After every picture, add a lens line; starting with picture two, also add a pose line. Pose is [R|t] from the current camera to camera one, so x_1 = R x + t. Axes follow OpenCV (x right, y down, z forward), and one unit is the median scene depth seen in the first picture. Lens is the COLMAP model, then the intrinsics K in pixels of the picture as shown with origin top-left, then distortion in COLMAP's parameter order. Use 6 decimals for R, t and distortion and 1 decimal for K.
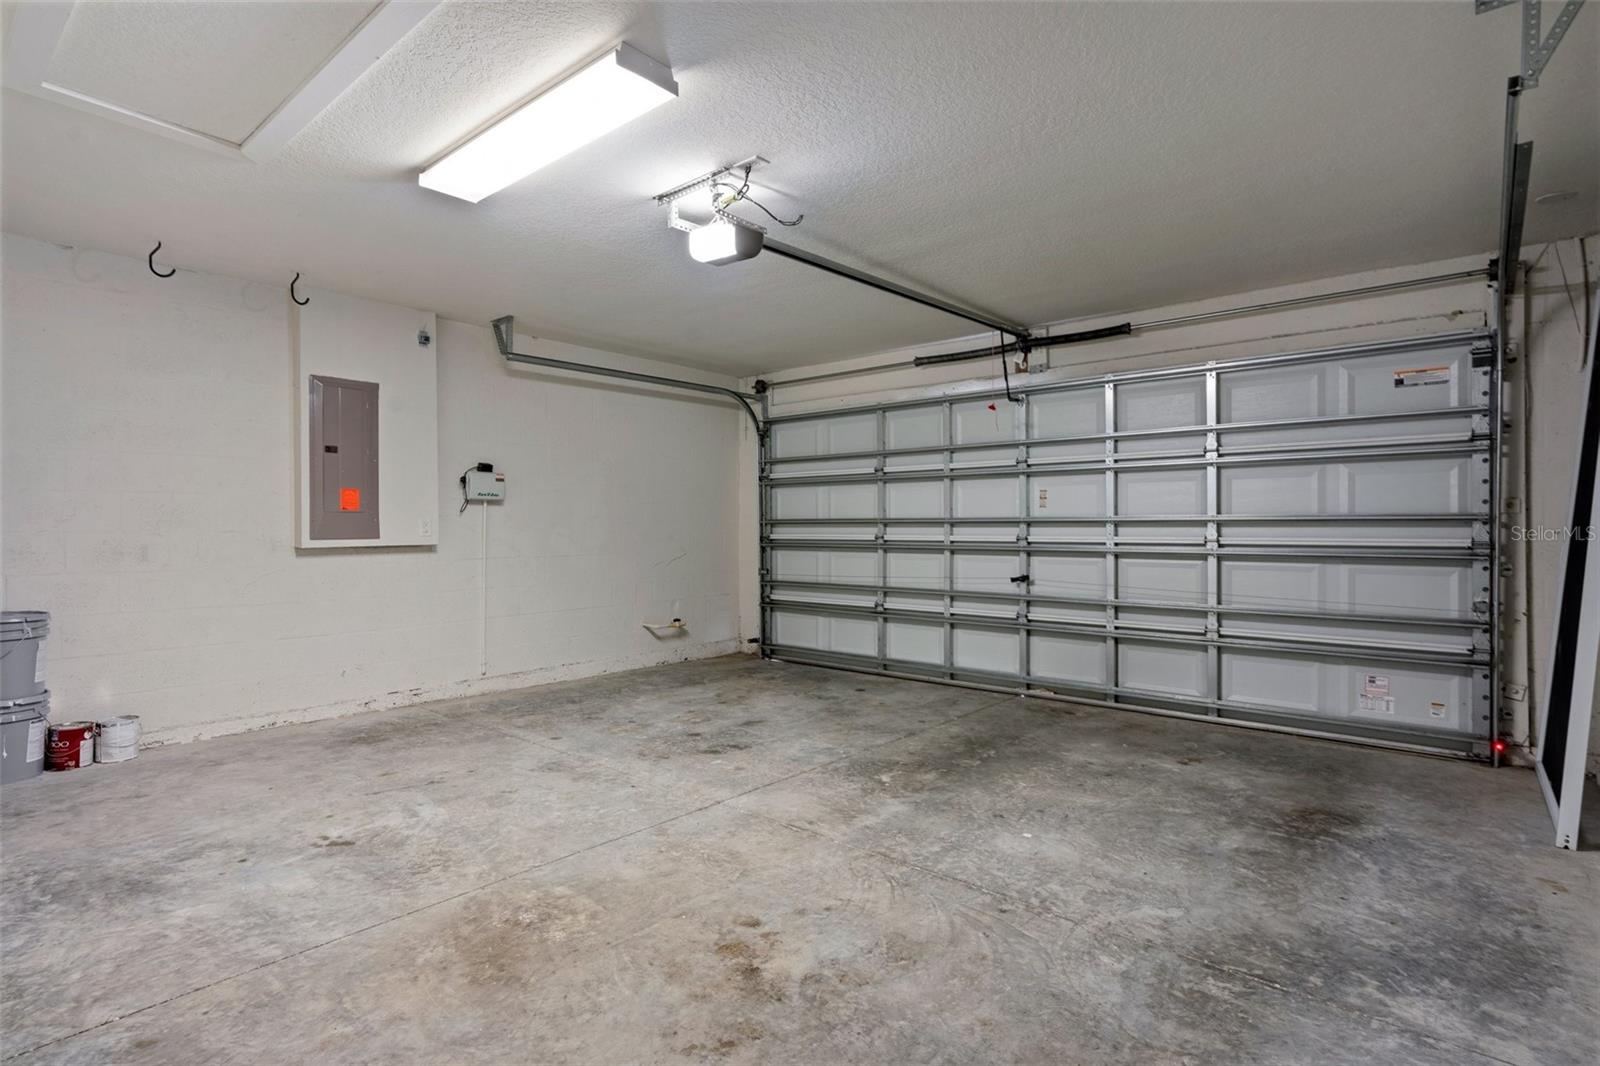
lens RADIAL K [[787.1, 0, 803.2], [0, 787.1, 523.0], [0, 0, 1]] dist [0.000845, 0.000152]
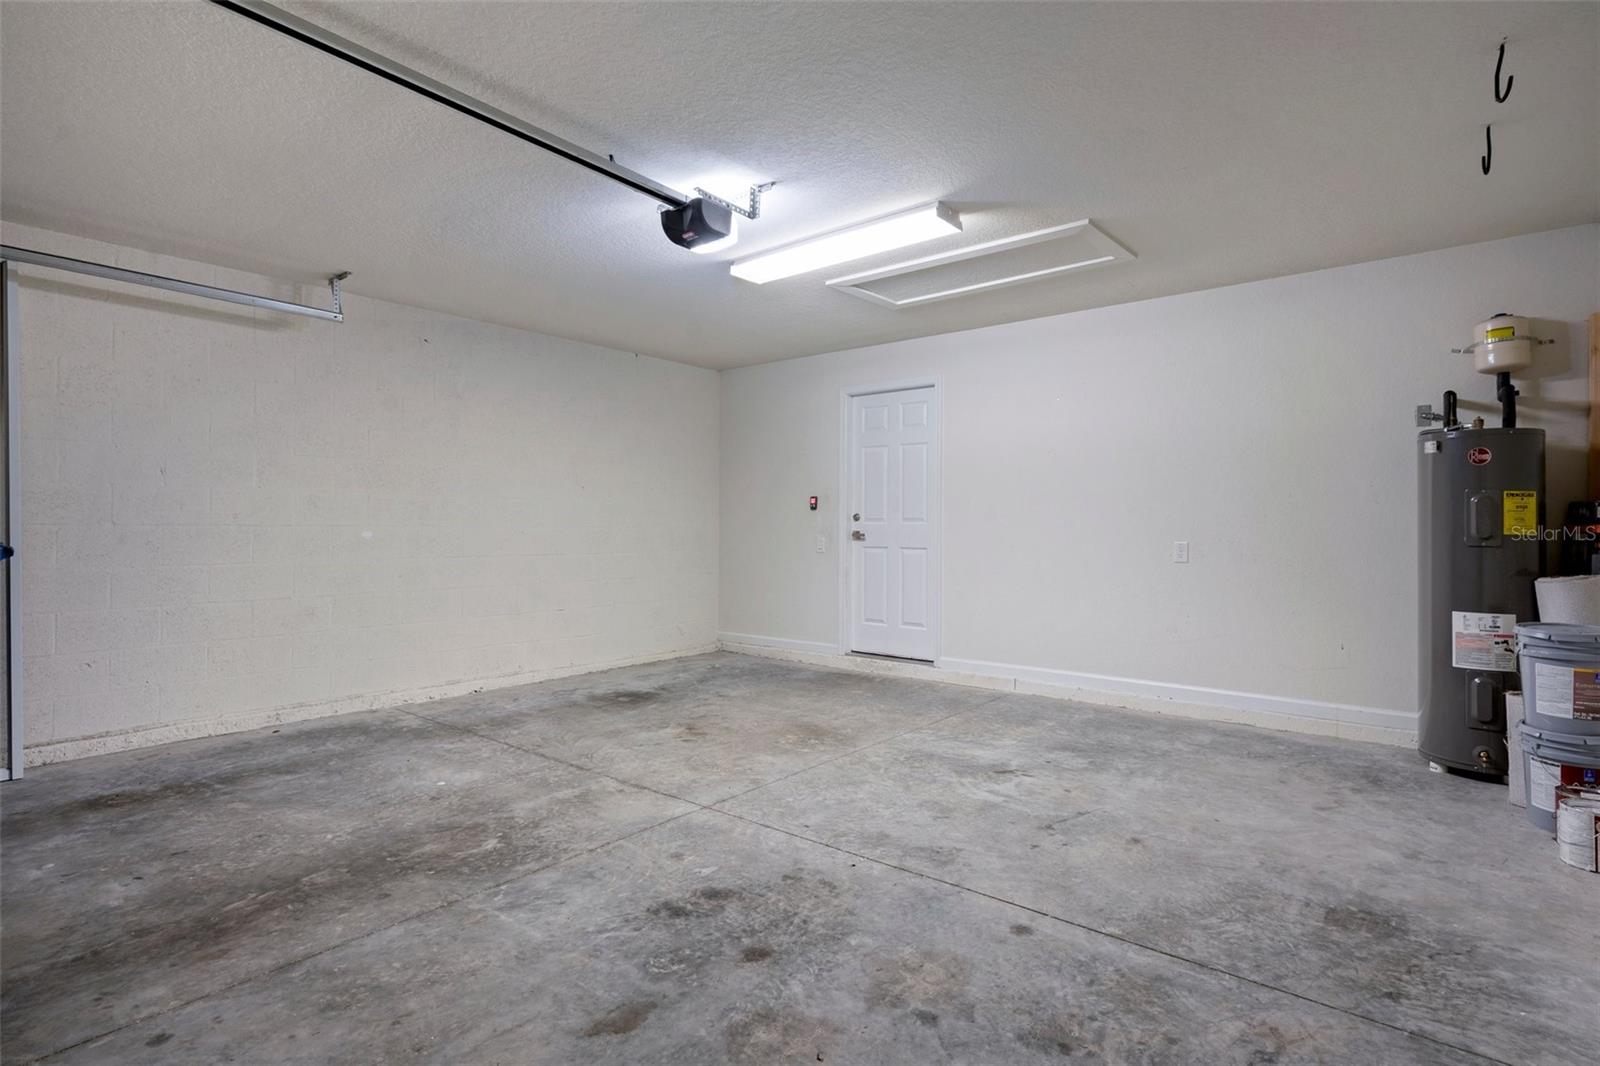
lens RADIAL K [[787.1, 0, 803.2], [0, 787.1, 523.0], [0, 0, 1]] dist [0.000845, 0.000152]
pose [[-0.999855, -0.003999, -0.016531, -0.190599], [-0.003895, 0.999973, -0.006269, 0.012297], [0.016555, -0.006204, -0.999844, 1.789670]]
